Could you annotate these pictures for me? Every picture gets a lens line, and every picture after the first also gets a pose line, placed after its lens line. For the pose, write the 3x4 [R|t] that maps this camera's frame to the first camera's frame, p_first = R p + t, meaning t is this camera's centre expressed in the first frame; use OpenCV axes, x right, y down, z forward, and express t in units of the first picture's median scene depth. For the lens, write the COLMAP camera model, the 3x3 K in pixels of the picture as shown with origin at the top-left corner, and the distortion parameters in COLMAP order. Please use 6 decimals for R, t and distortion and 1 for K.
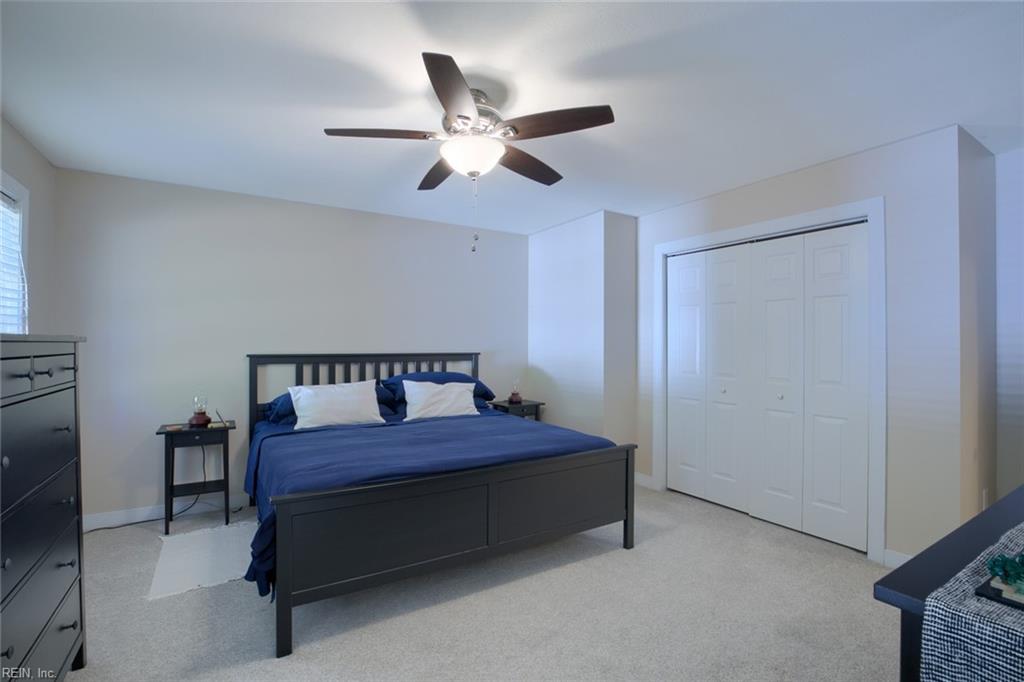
lens RADIAL K [[471.9, 0, 517.5], [0, 471.9, 340.6], [0, 0, 1]] dist [-0.005710, -0.000420]
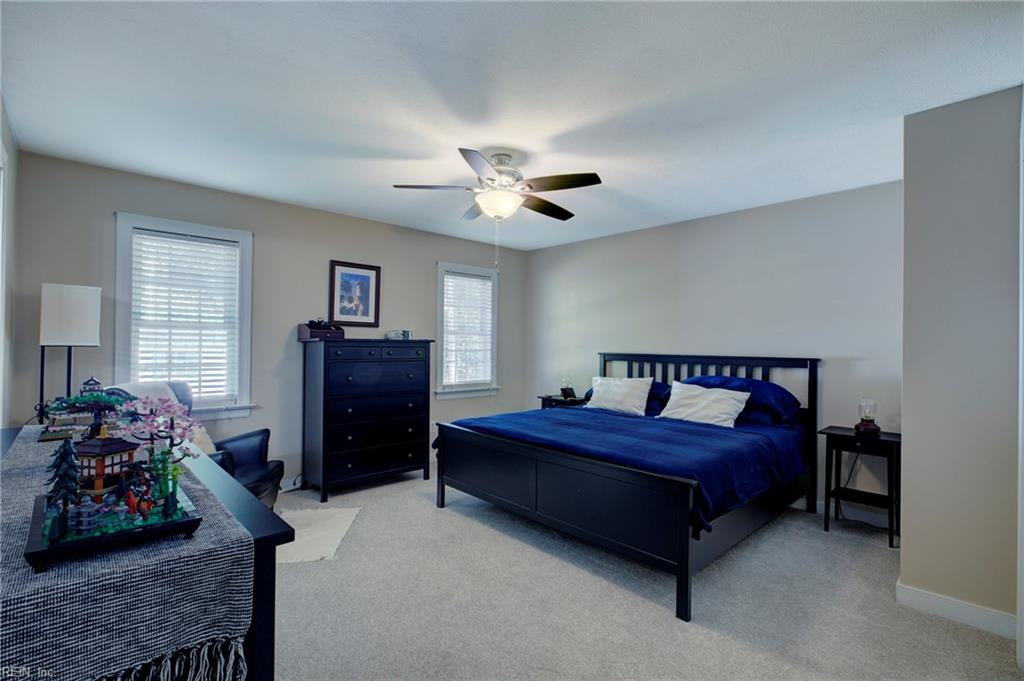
lens RADIAL K [[471.9, 0, 516.1], [0, 471.9, 343.4], [0, 0, 1]] dist [-0.005710, -0.000420]
pose [[0.200105, -0.002472, -0.979771, 0.708938], [-0.005517, 0.999978, -0.003650, 0.007760], [0.979759, 0.006136, 0.200087, 0.456100]]
